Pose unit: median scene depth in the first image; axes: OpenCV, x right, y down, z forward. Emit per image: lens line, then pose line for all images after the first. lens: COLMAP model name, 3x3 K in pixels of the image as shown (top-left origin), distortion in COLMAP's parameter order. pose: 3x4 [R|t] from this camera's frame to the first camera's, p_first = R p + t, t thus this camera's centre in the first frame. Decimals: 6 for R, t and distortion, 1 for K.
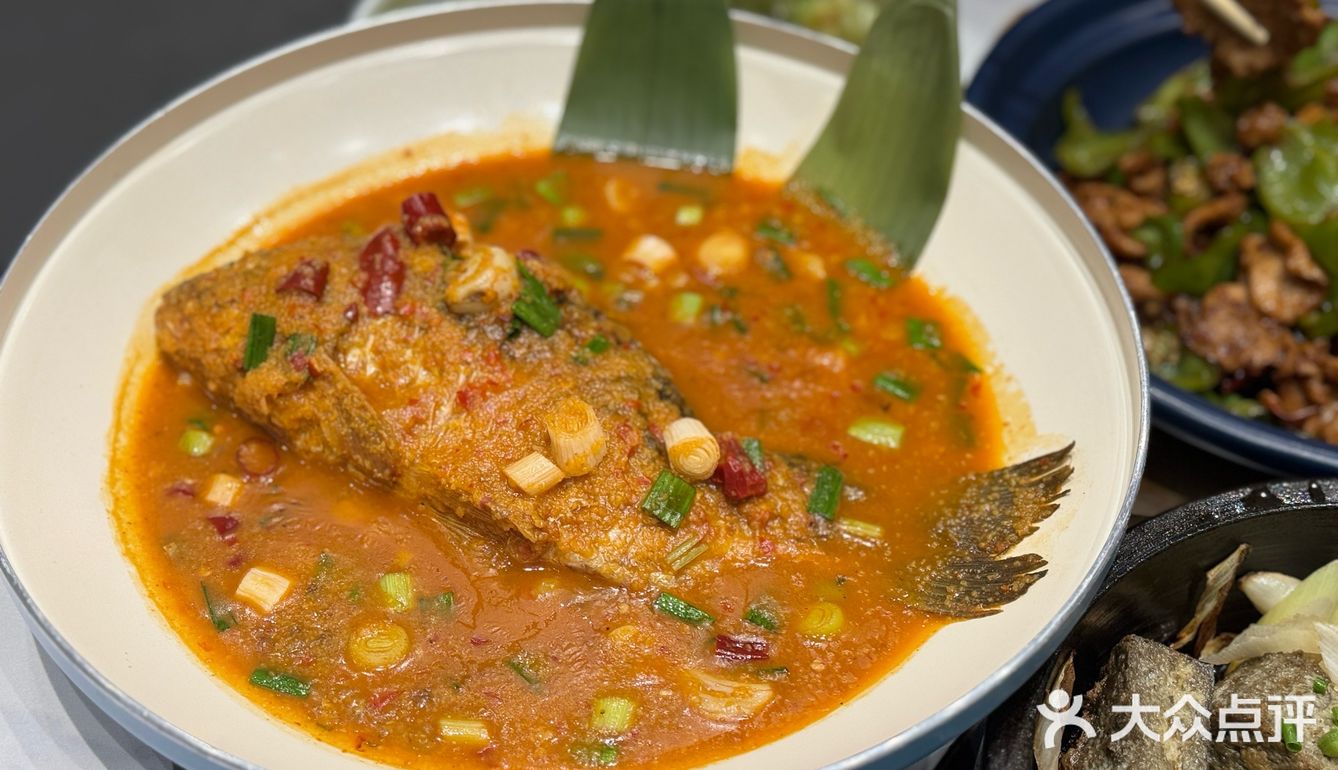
lens RADIAL K [[1934.9, 0, 669.0], [0, 1934.9, 385.0], [0, 0, 1]] dist [0.193320, -0.569342]
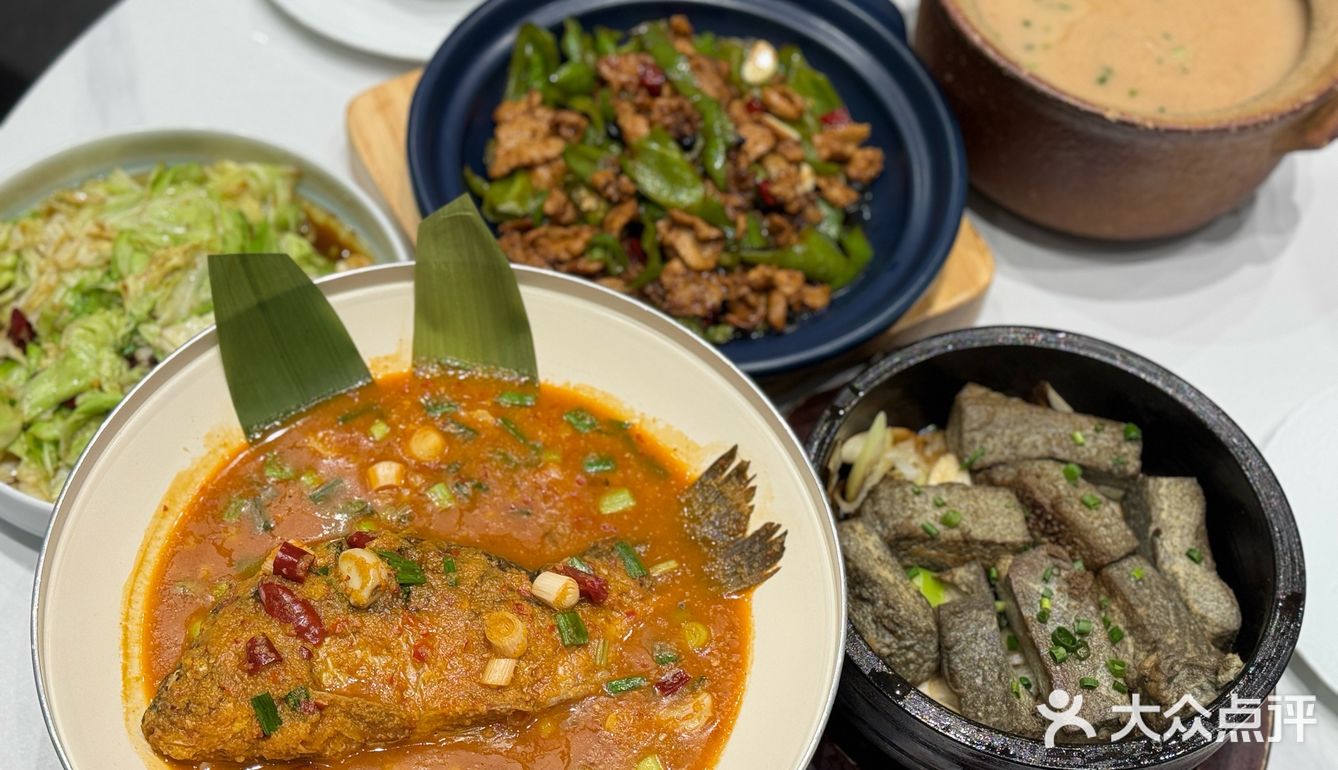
lens RADIAL K [[1934.9, 0, 669.0], [0, 1934.9, 385.0], [0, 0, 1]] dist [0.193320, -0.569342]
pose [[0.719285, -0.545279, 0.430465, -0.438937], [0.442955, 0.837308, 0.320479, -0.490848], [-0.535182, -0.039839, 0.843797, -0.270804]]
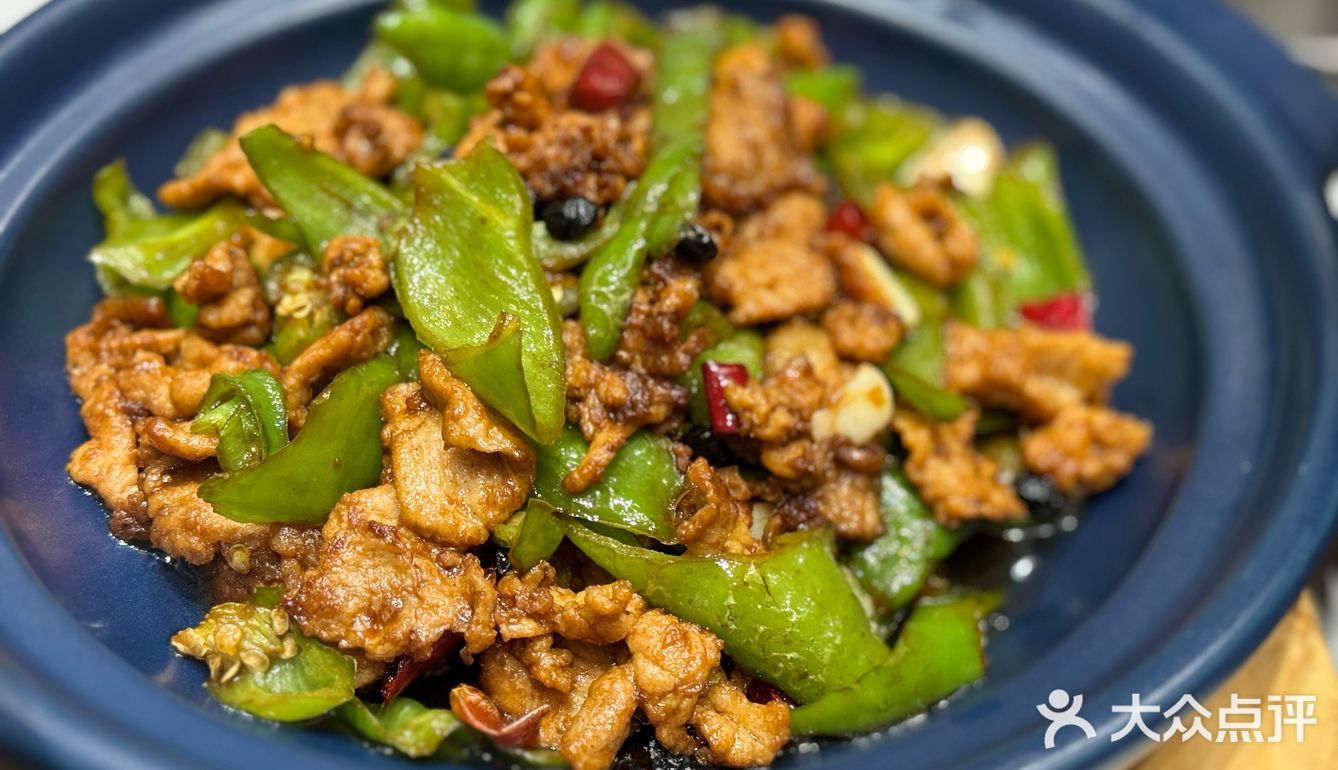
lens RADIAL K [[1934.9, 0, 669.0], [0, 1934.9, 385.0], [0, 0, 1]] dist [0.193320, -0.569342]
pose [[0.957581, -0.201672, 0.205831, 0.290425], [0.207791, 0.978138, -0.008325, -0.062626], [-0.199652, 0.050742, 0.978552, 0.524963]]
